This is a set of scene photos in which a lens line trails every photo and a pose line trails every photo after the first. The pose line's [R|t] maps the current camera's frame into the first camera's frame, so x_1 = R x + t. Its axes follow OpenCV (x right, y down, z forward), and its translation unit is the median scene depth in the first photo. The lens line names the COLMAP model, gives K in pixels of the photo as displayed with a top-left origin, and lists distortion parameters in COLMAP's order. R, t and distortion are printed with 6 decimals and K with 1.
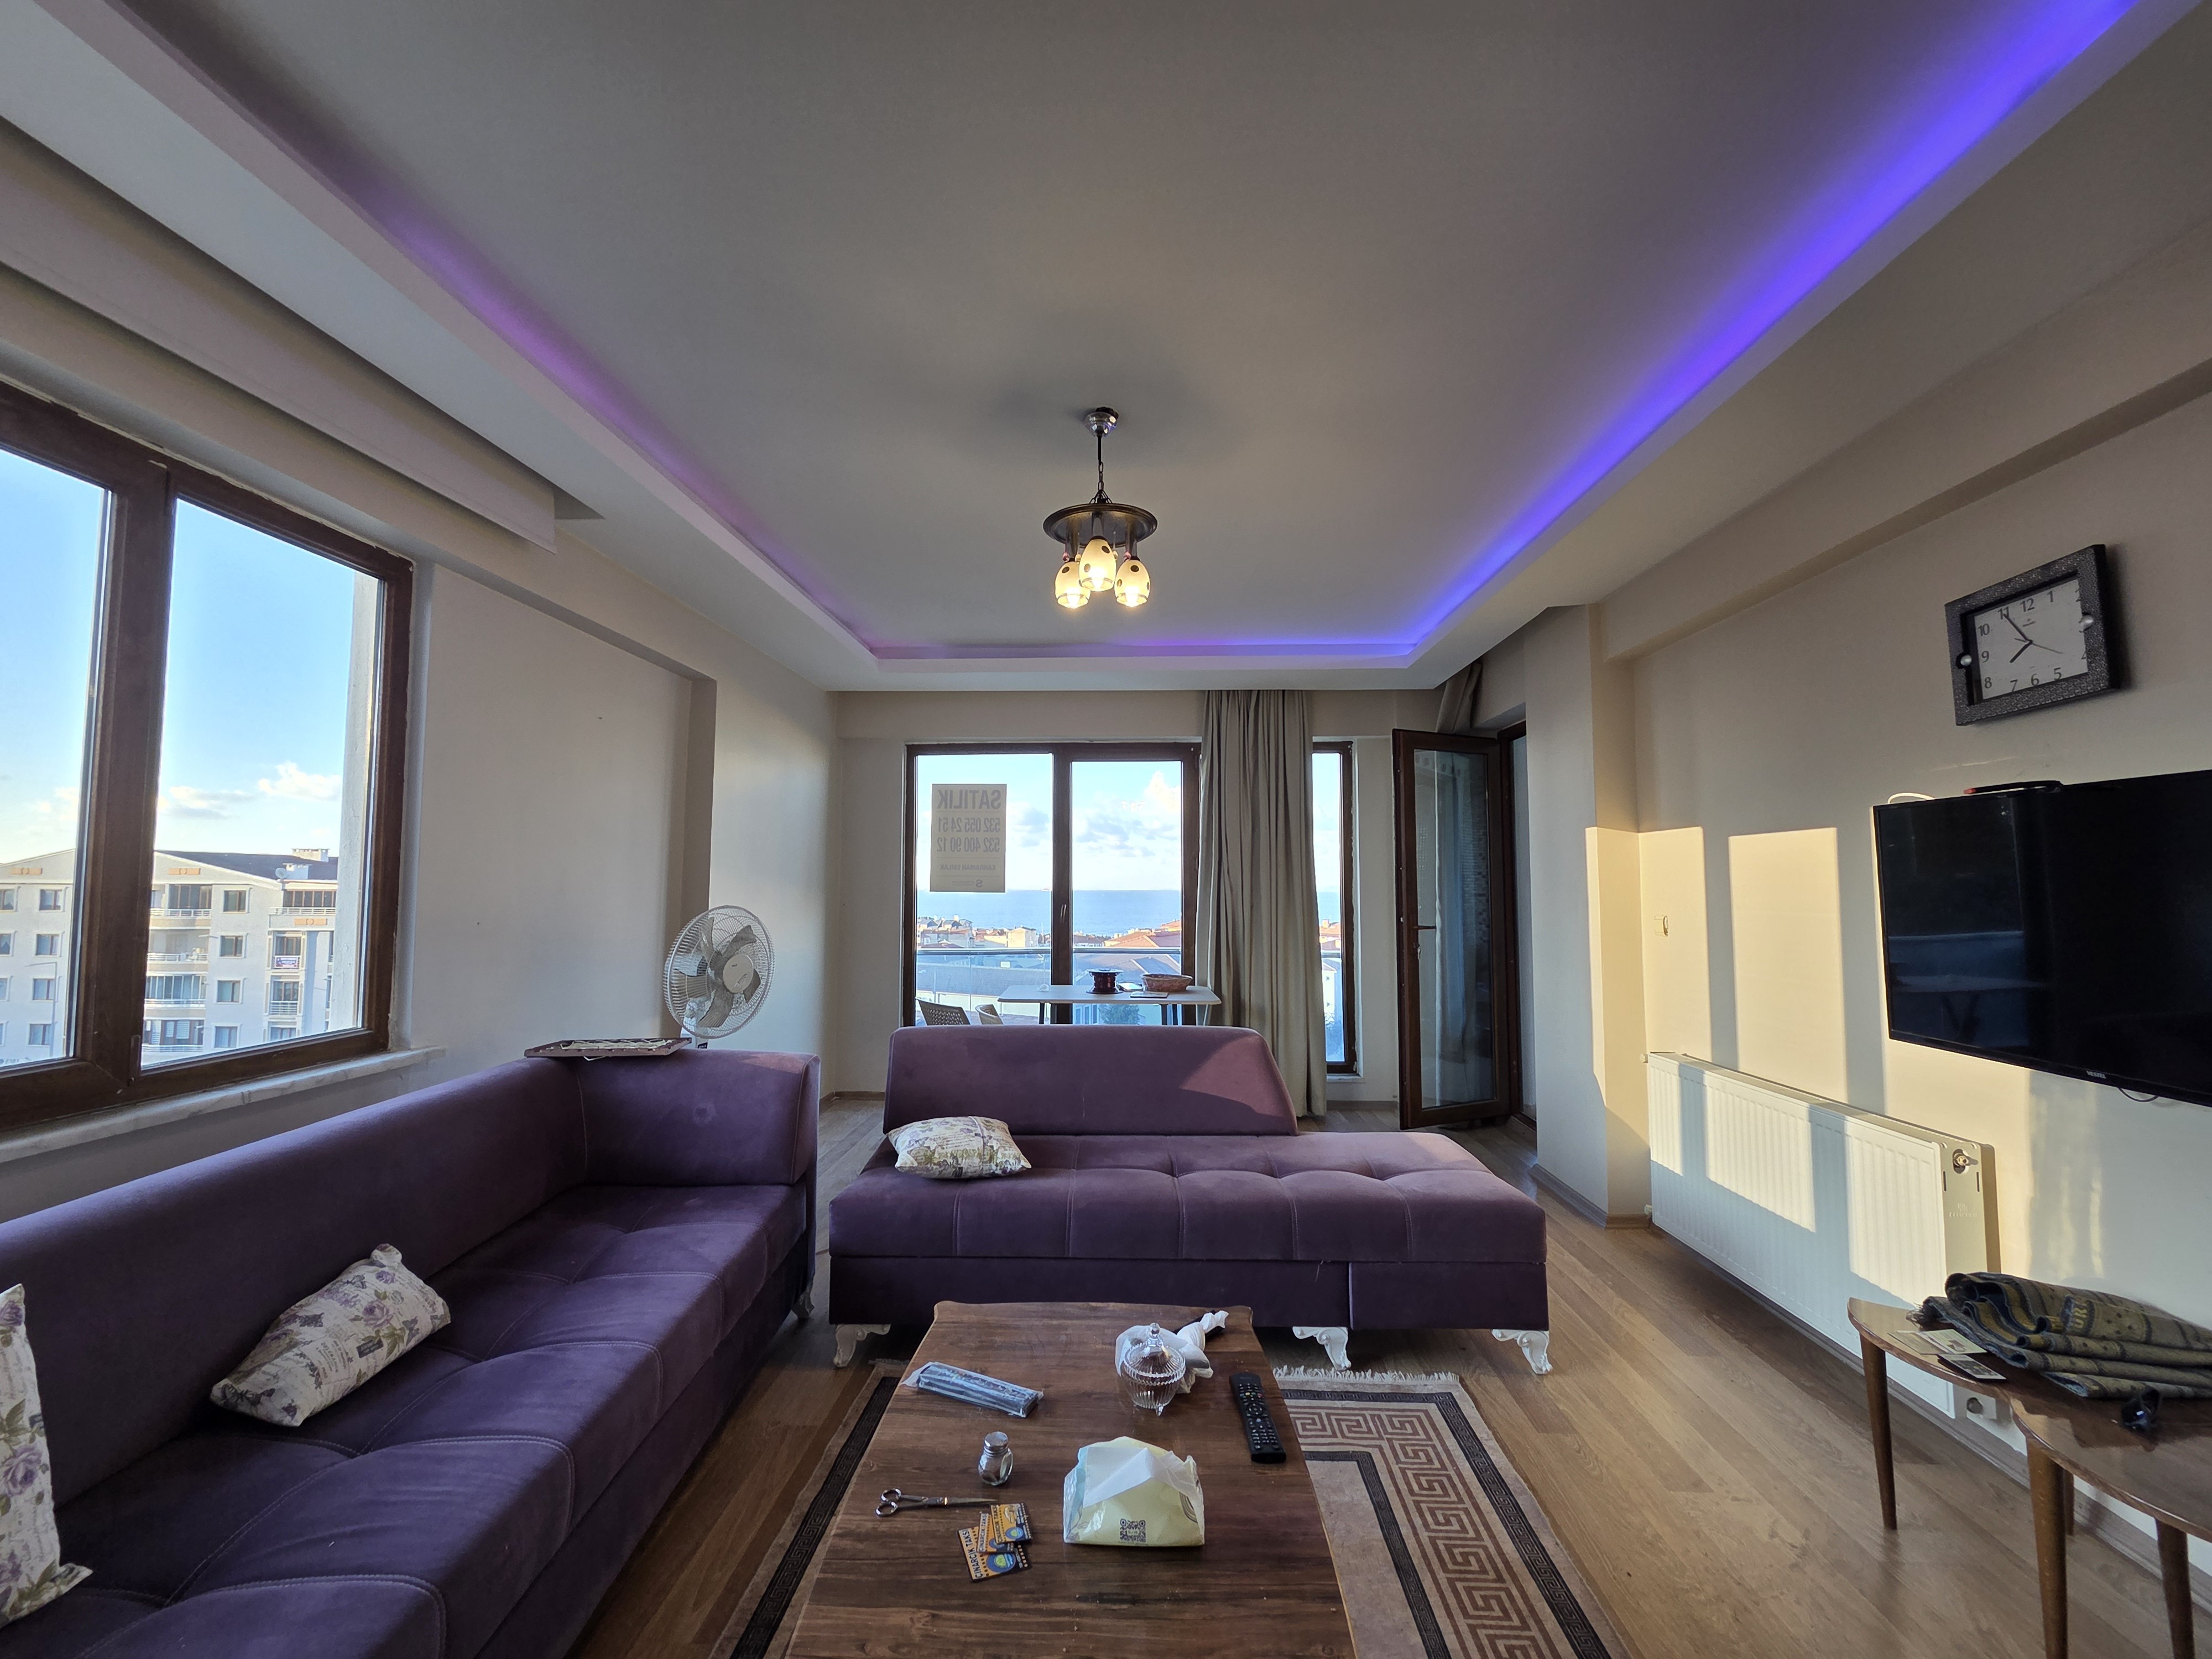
lens RADIAL K [[903.5, 0, 1101.0], [0, 903.5, 831.5], [0, 0, 1]] dist [0.008610, -0.004408]
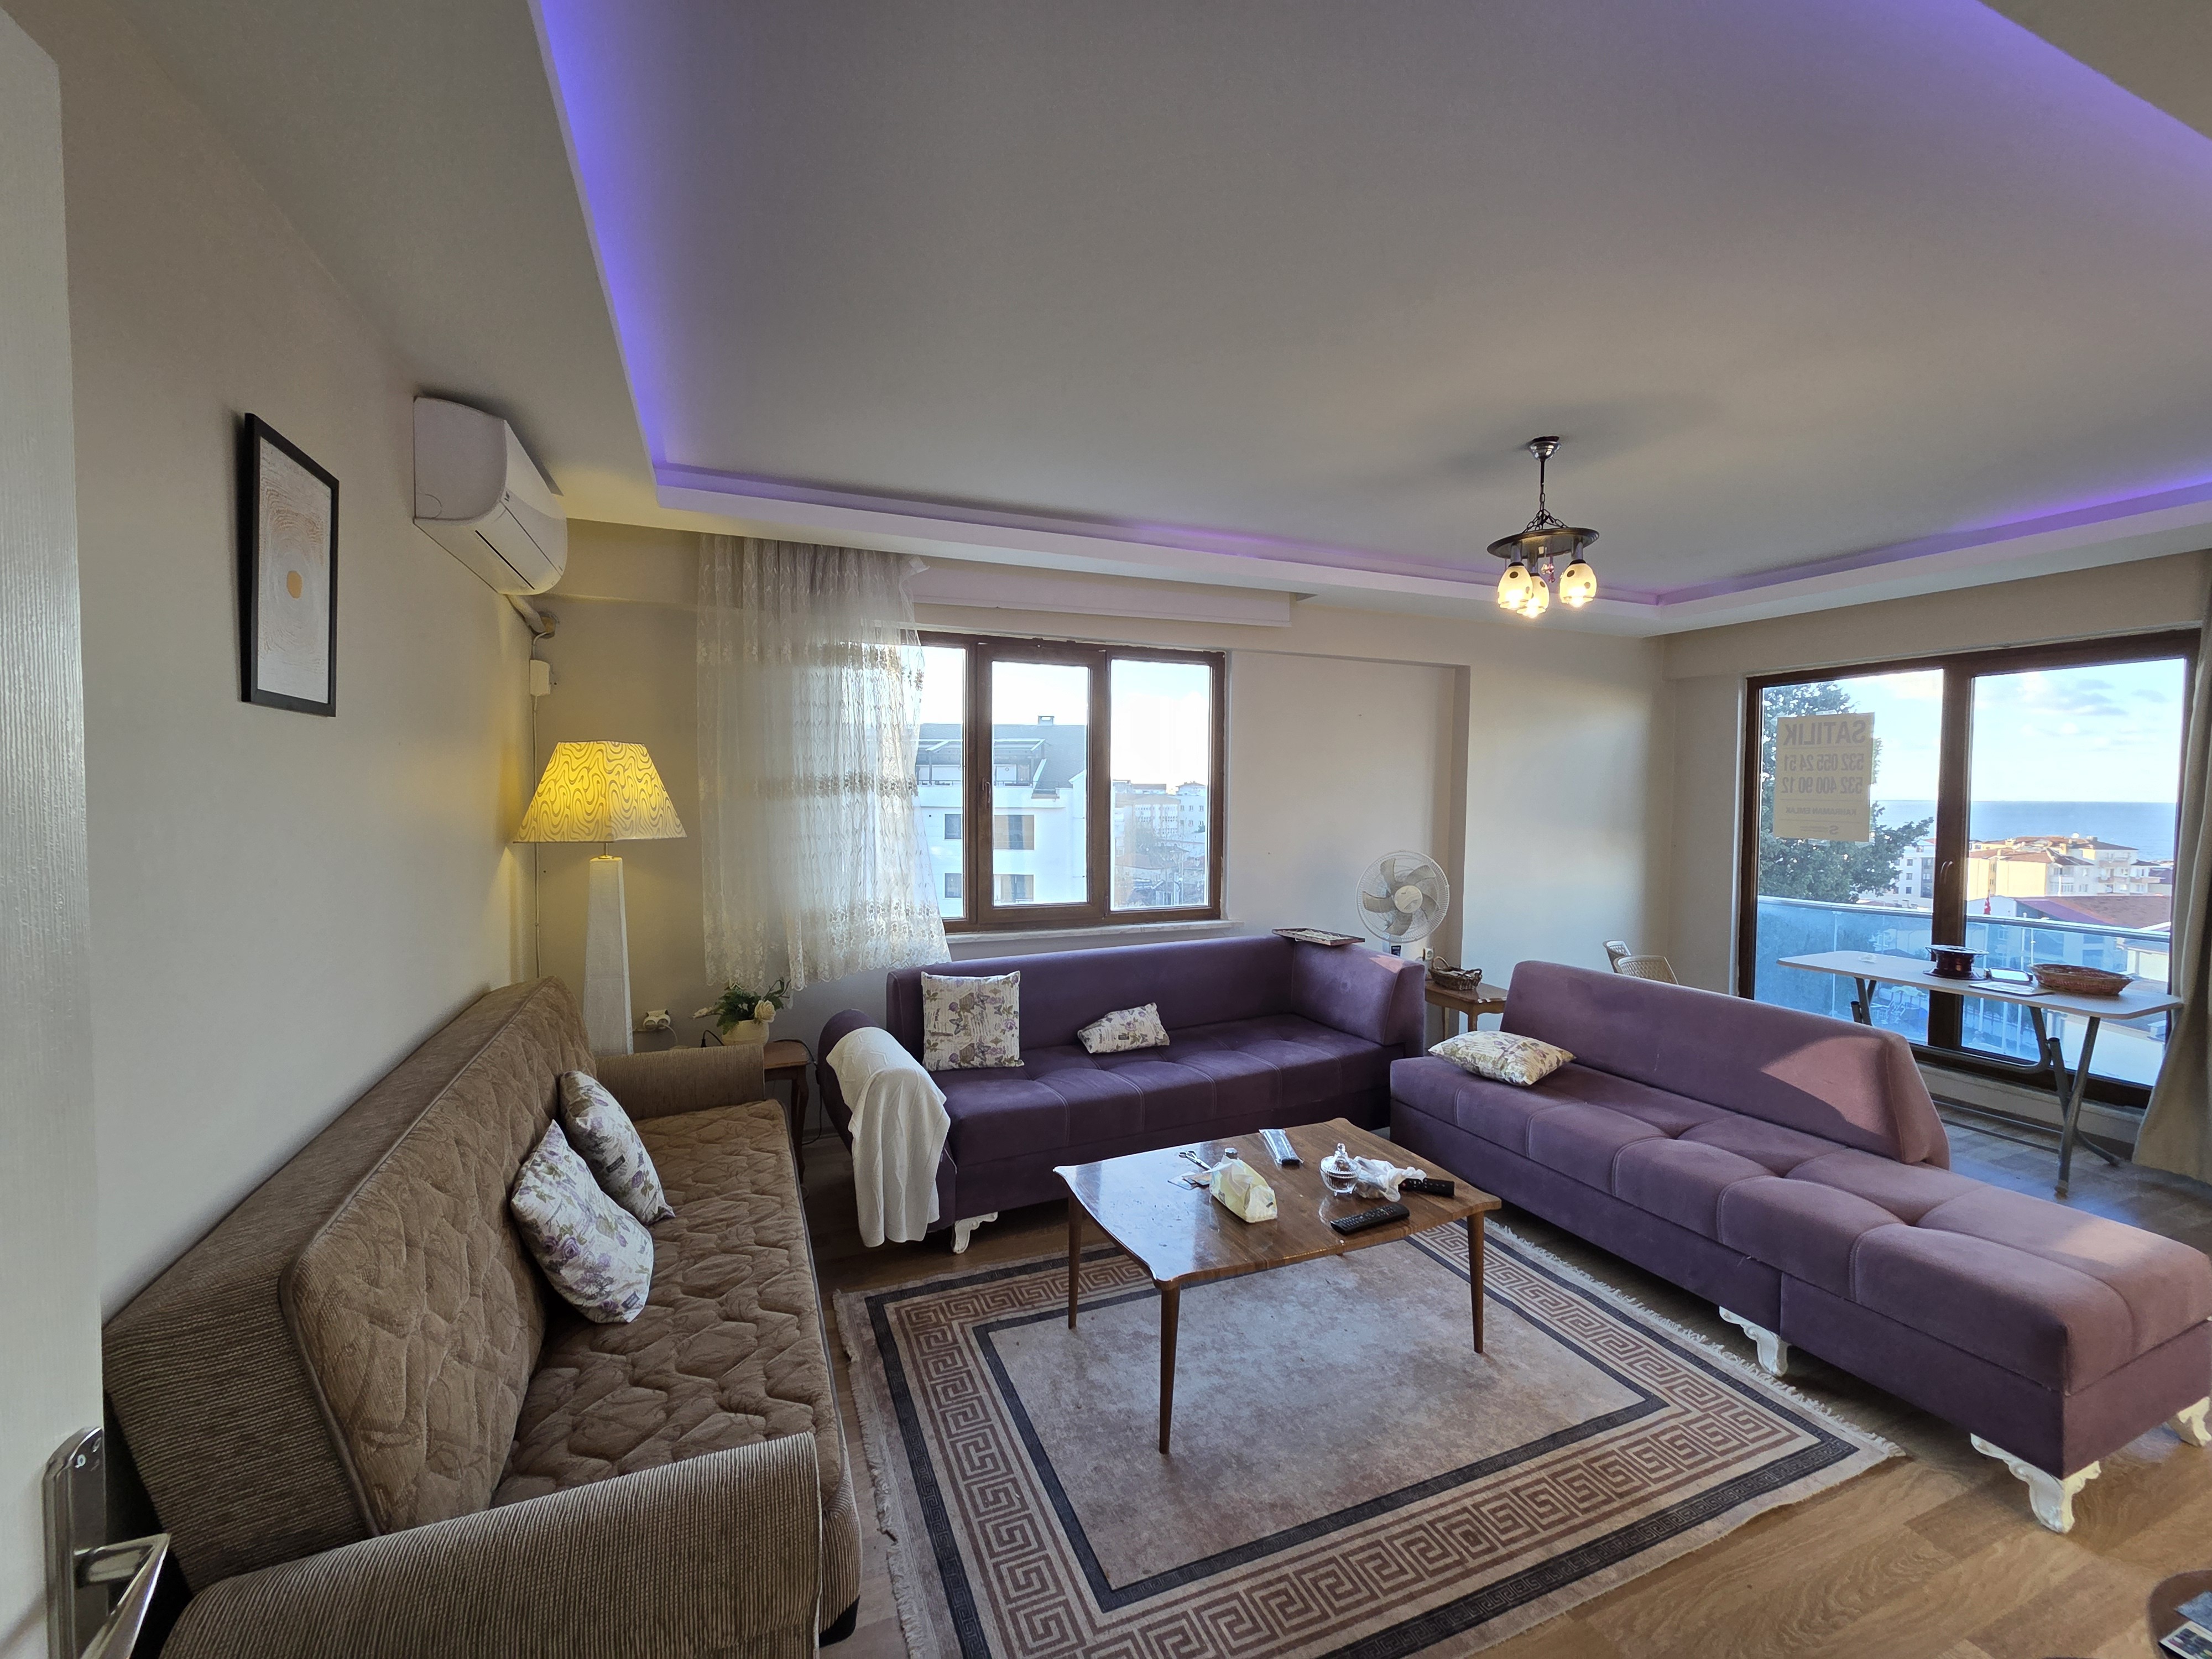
lens RADIAL K [[903.5, 0, 1101.0], [0, 903.5, 831.5], [0, 0, 1]] dist [0.008610, -0.004408]
pose [[0.429157, 0.040727, -0.902311, 0.795138], [0.049725, 0.996403, 0.068624, -0.081355], [0.901860, -0.074318, 0.425588, -0.009008]]
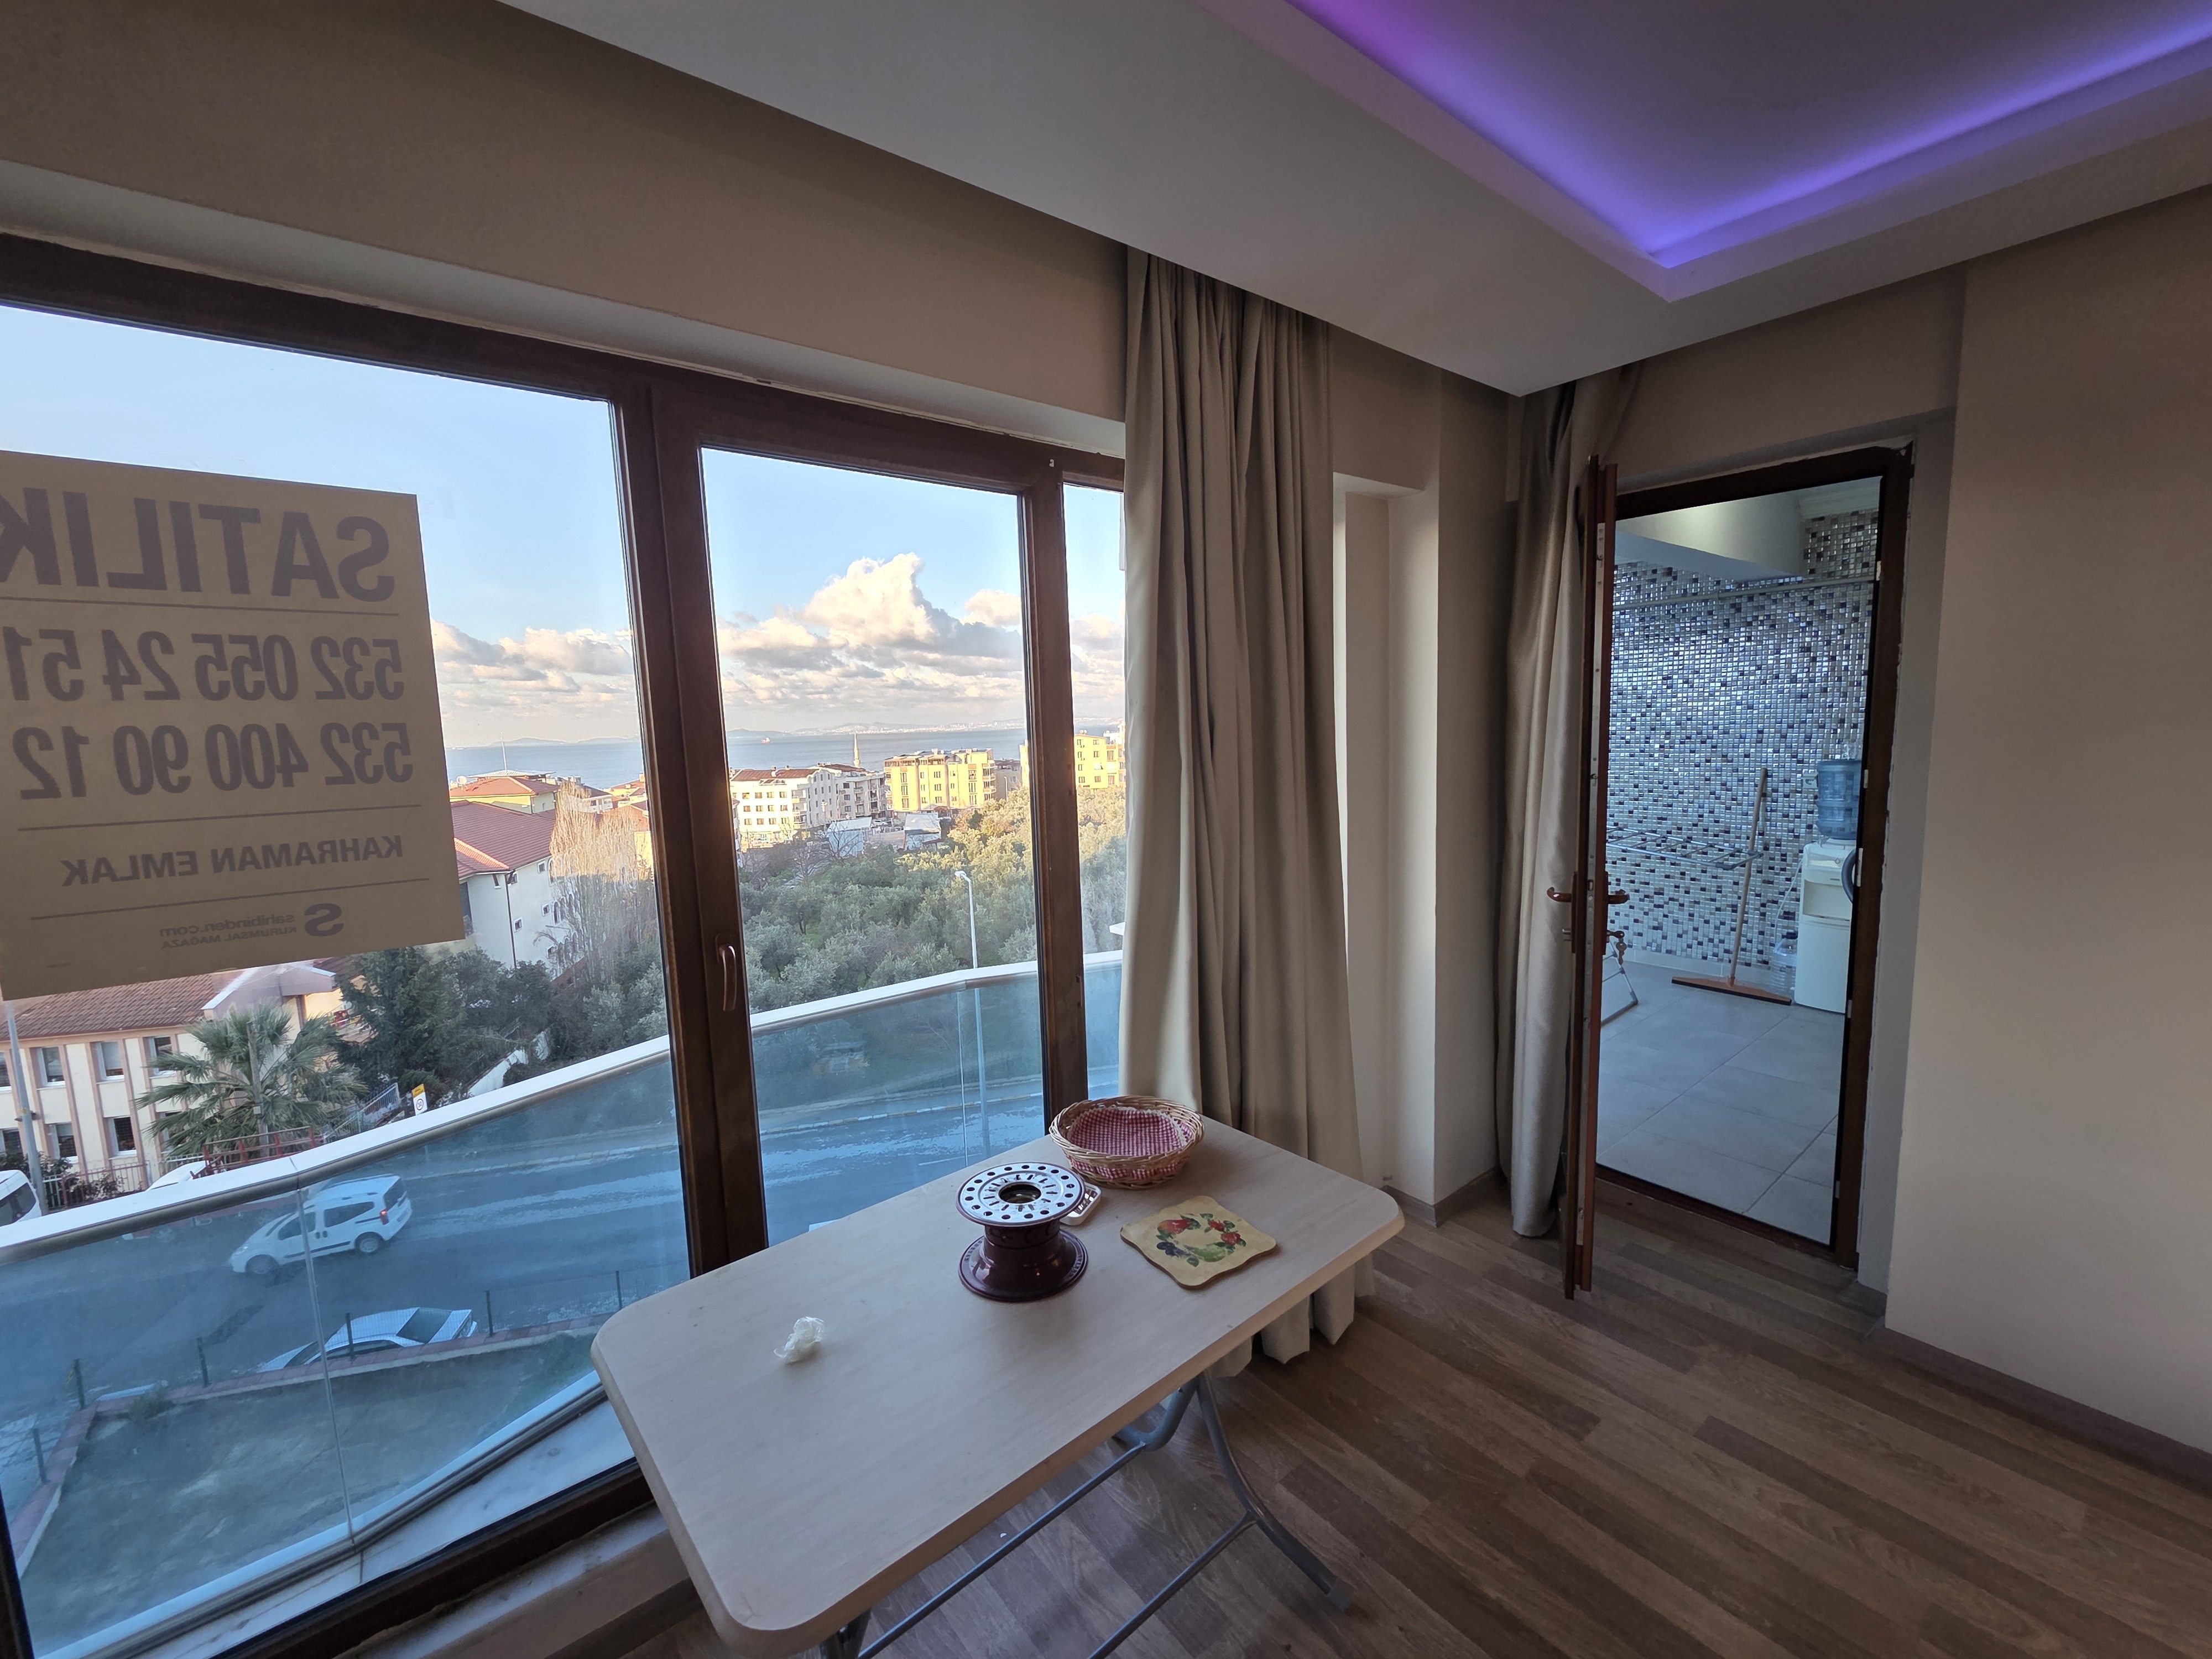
lens RADIAL K [[903.5, 0, 1101.0], [0, 903.5, 831.5], [0, 0, 1]] dist [0.008610, -0.004408]
pose [[0.753500, -0.104110, 0.649153, -0.304183], [-0.004289, 0.986583, 0.163205, -0.010944], [-0.657434, -0.125759, 0.742944, 1.584316]]
